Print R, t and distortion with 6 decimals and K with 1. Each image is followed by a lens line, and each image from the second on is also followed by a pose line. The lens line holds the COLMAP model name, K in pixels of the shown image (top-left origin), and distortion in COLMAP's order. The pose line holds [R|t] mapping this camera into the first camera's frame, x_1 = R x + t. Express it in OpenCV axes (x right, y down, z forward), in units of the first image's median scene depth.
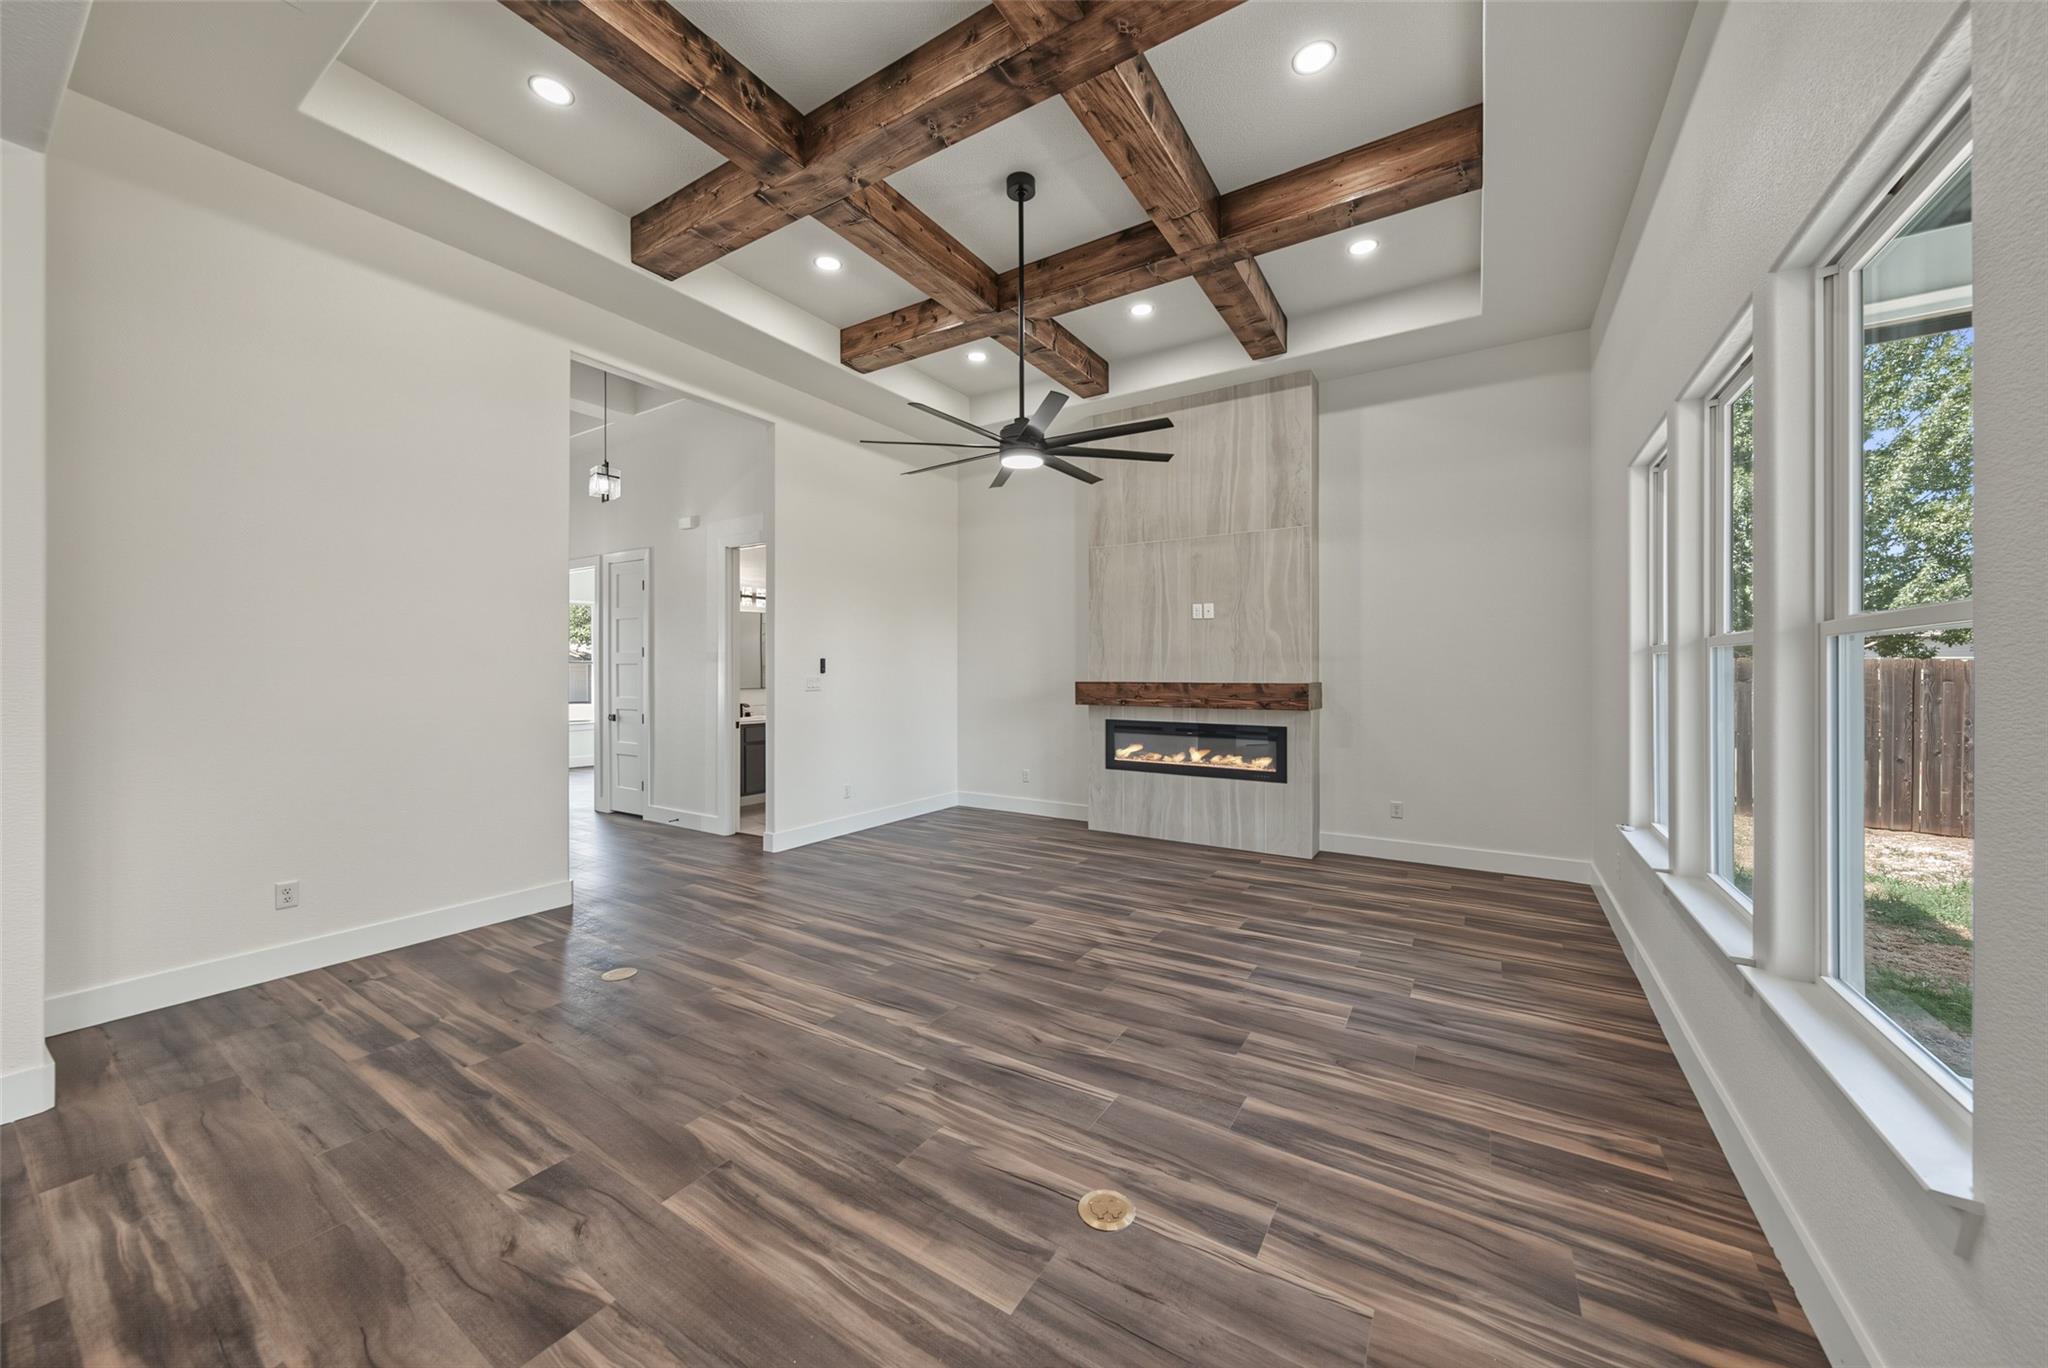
lens RADIAL K [[715.4, 0, 1017.1], [0, 715.4, 672.0], [0, 0, 1]] dist [0.000705, 0.000050]
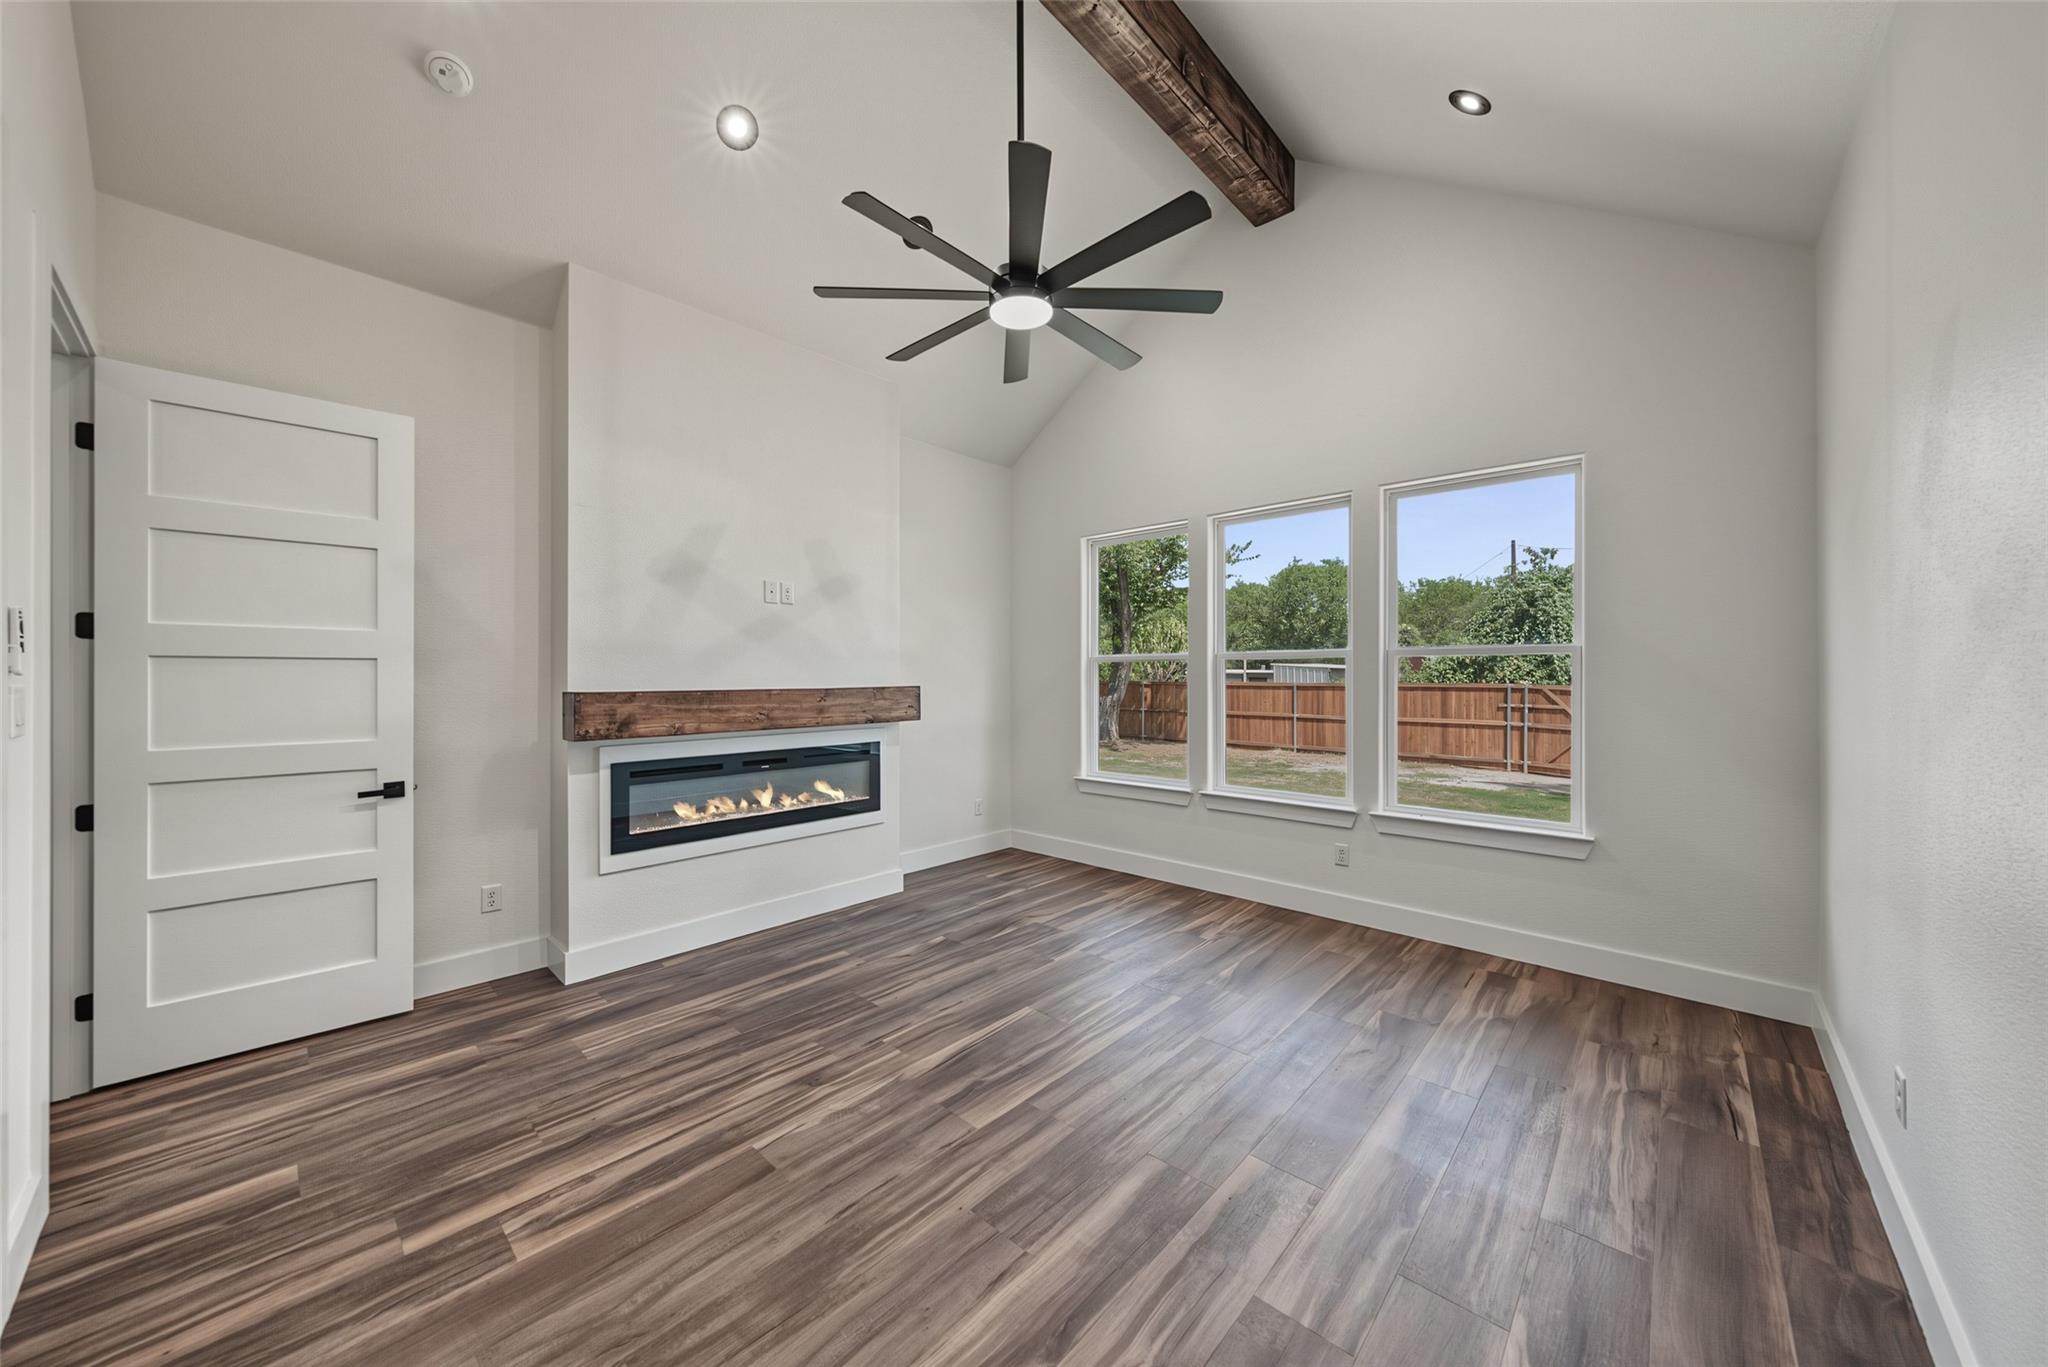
lens RADIAL K [[715.4, 0, 1009.9], [0, 715.4, 678.9], [0, 0, 1]] dist [0.000705, 0.000050]
pose [[0.188077, 0.005698, 0.982138, -0.445845], [0.002168, 0.999978, -0.006217, 0.013113], [-0.982152, 0.003298, 0.188061, 0.804173]]
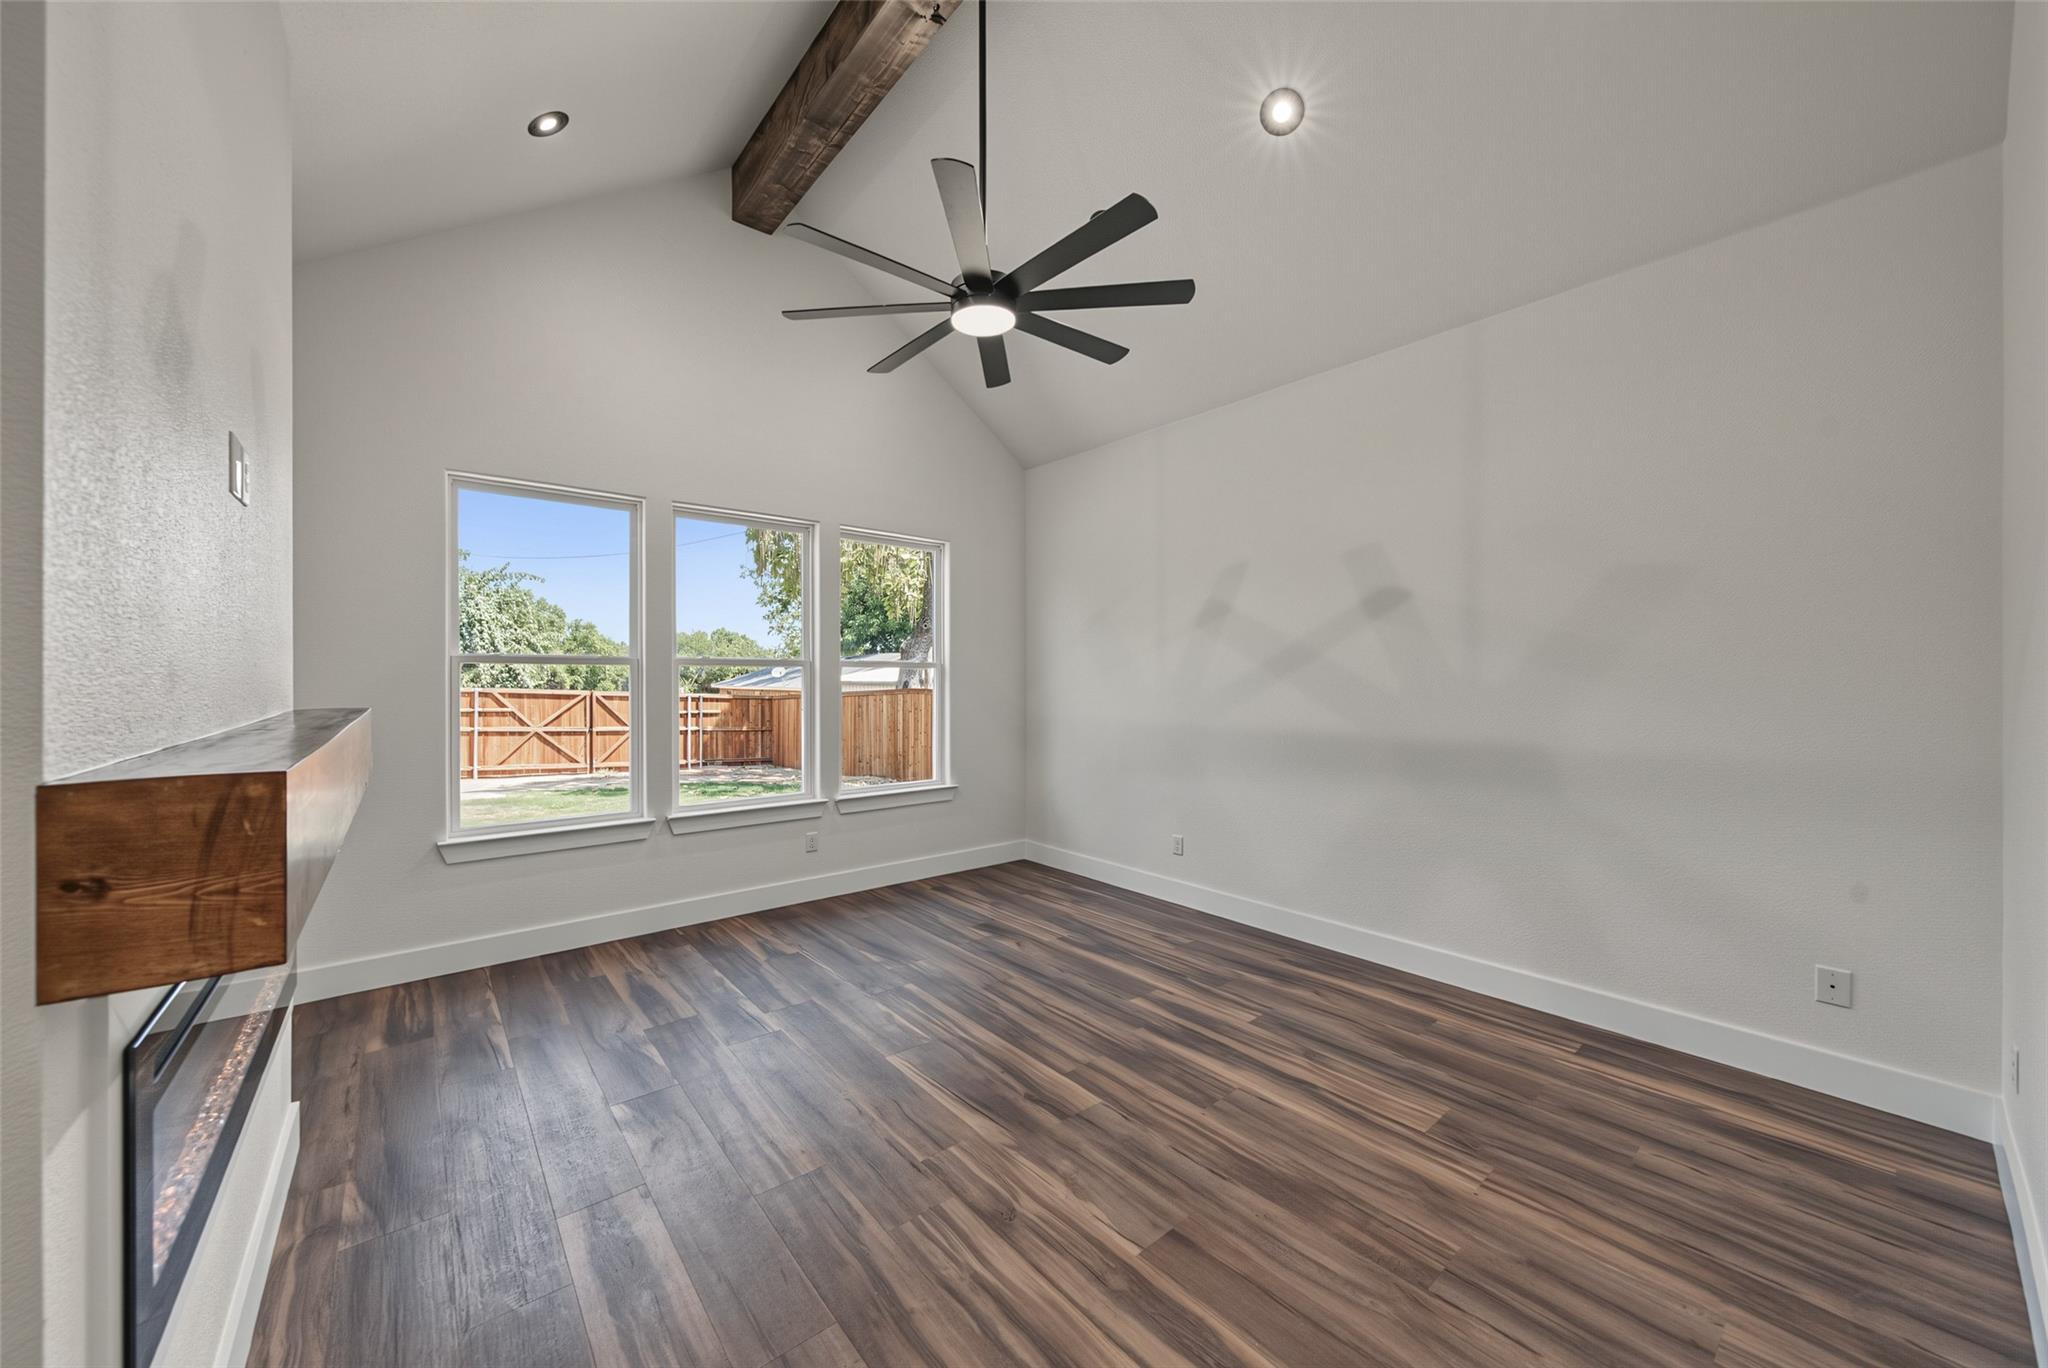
lens RADIAL K [[715.4, 0, 1031.9], [0, 715.4, 678.0], [0, 0, 1]] dist [0.000705, 0.000050]
pose [[-0.951672, 0.006357, 0.307051, -0.317035], [0.005780, 0.999979, -0.002790, 0.009147], [-0.307063, -0.000880, -0.951689, 1.032640]]
